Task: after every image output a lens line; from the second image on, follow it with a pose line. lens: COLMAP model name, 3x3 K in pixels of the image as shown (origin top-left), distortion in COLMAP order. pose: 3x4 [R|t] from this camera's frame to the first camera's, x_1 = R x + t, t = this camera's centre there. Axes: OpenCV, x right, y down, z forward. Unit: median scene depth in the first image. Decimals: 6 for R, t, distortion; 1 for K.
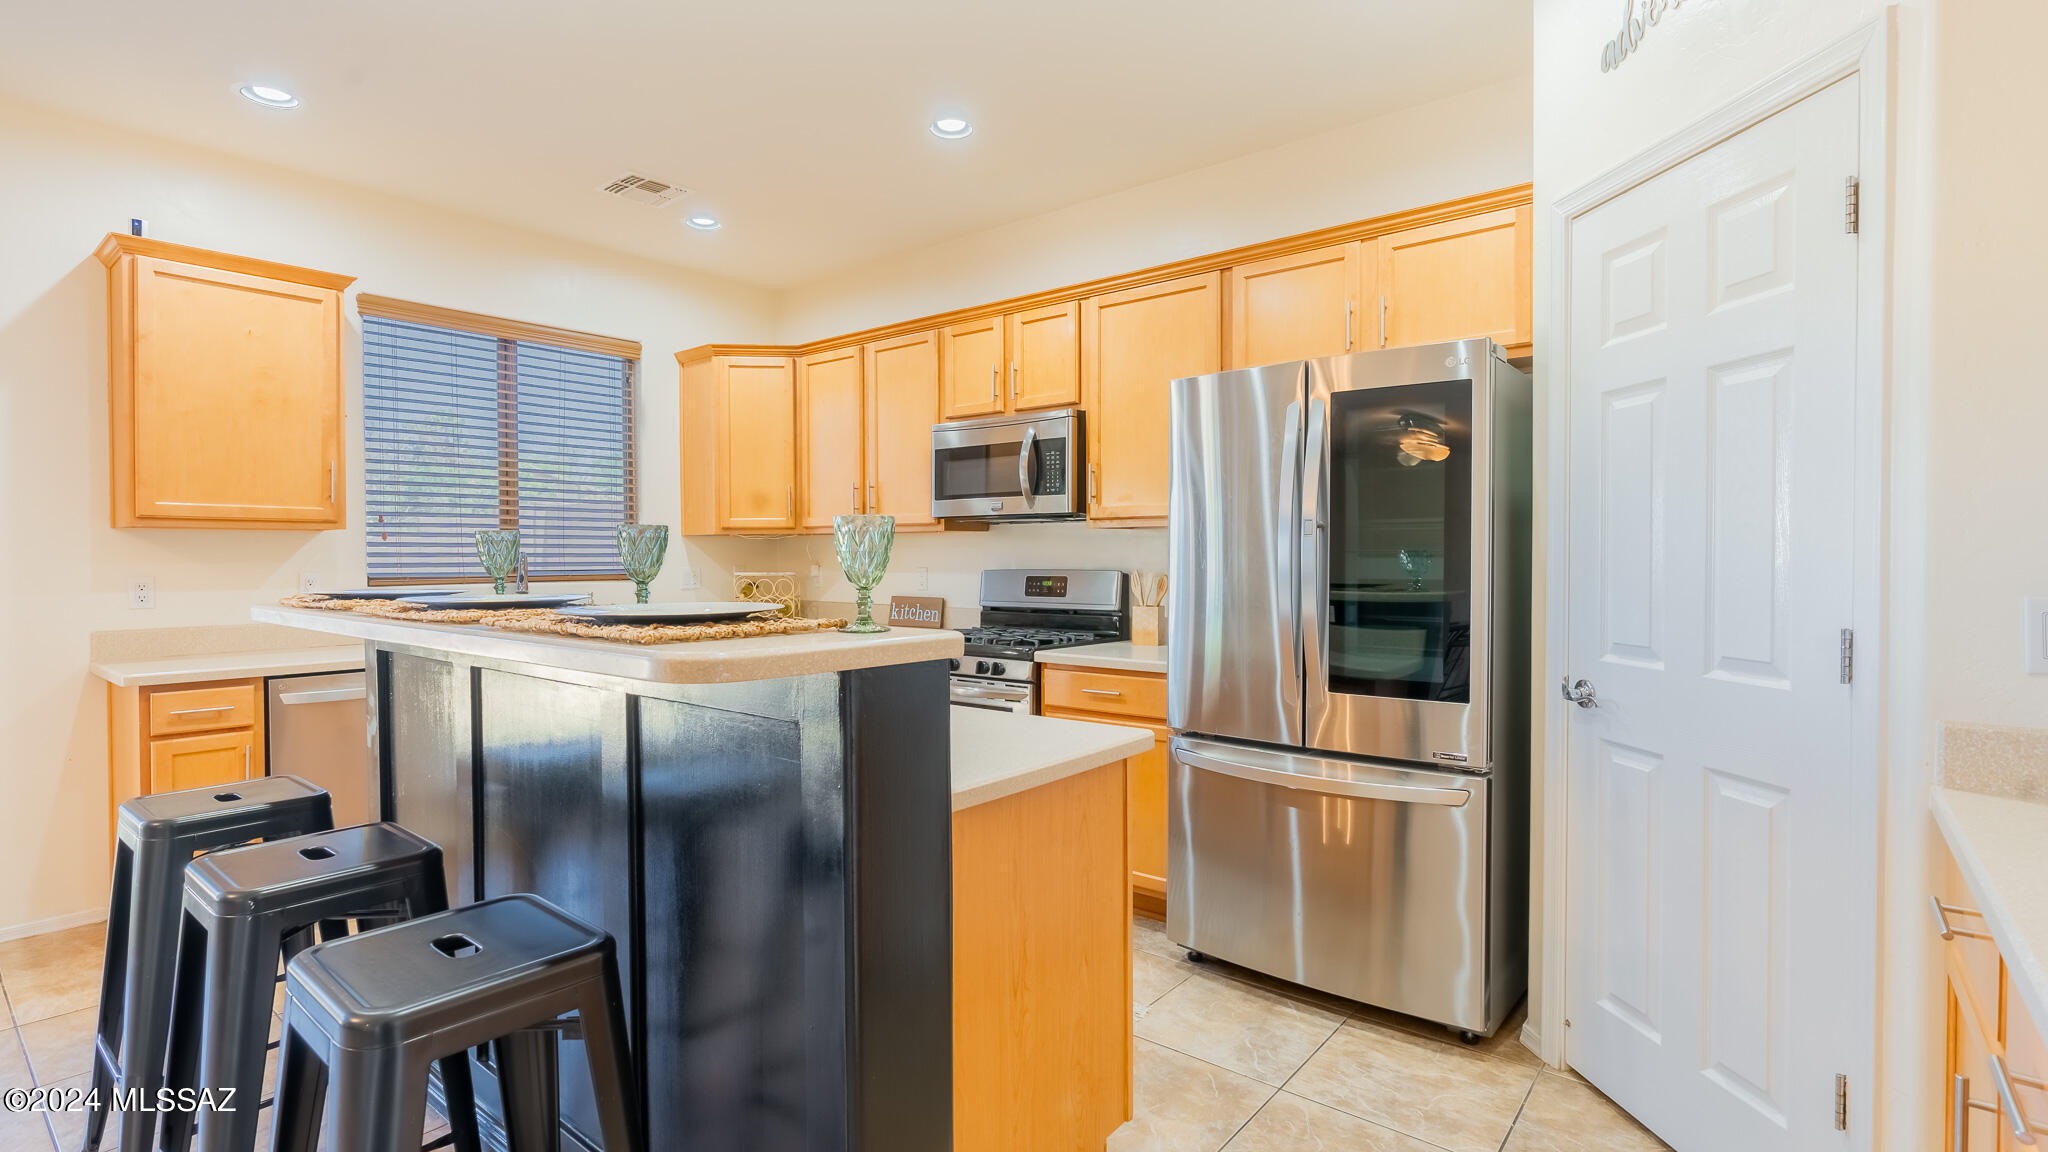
lens RADIAL K [[932.2, 0, 1017.4], [0, 932.2, 572.0], [0, 0, 1]] dist [-0.008936, 0.002350]
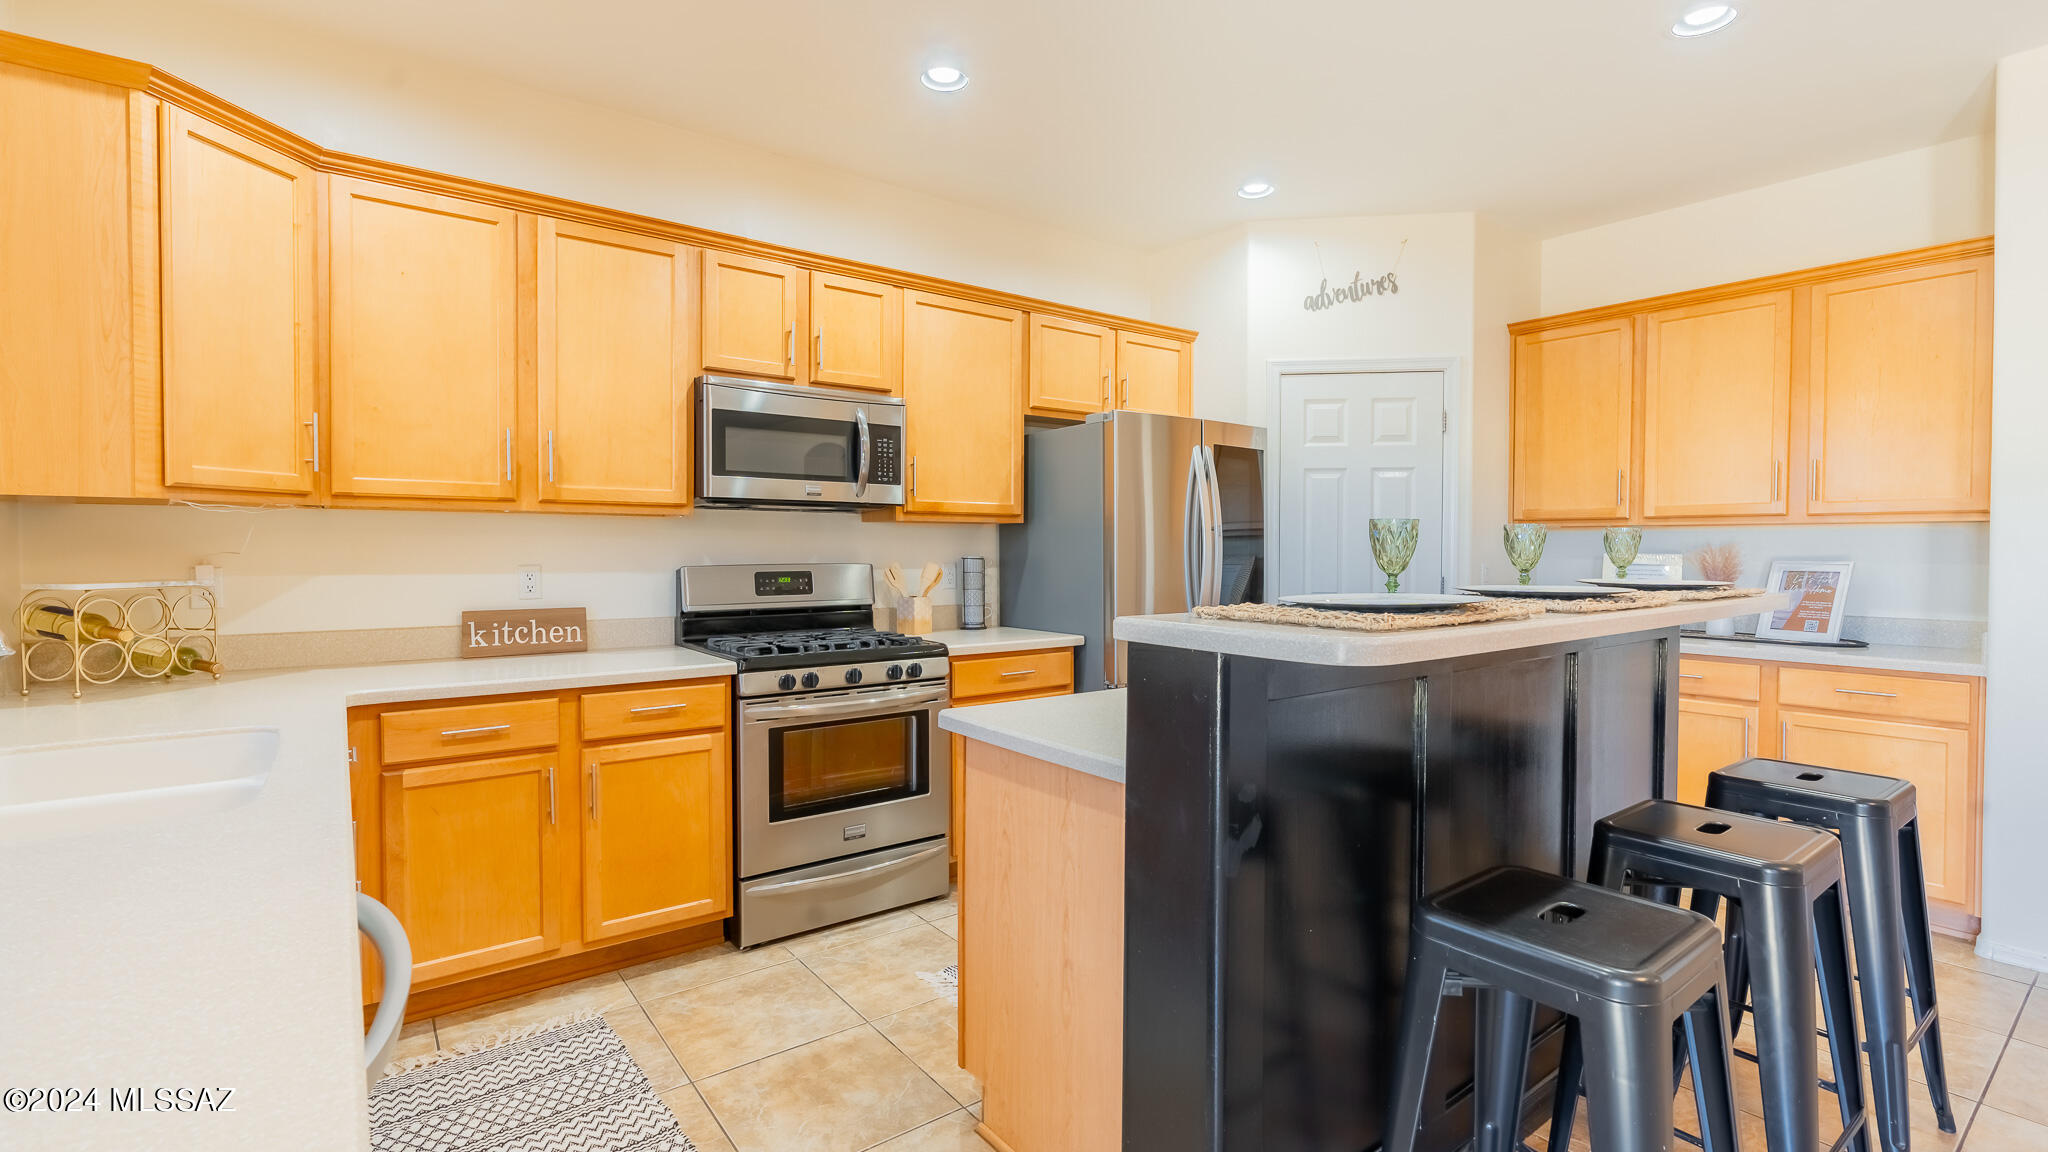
lens RADIAL K [[932.2, 0, 1012.8], [0, 932.2, 566.5], [0, 0, 1]] dist [-0.008936, 0.002350]
pose [[0.248866, -0.016664, 0.968394, -0.792823], [0.014543, 0.999804, 0.013468, -0.009208], [-0.968429, 0.010732, 0.249060, 0.594811]]
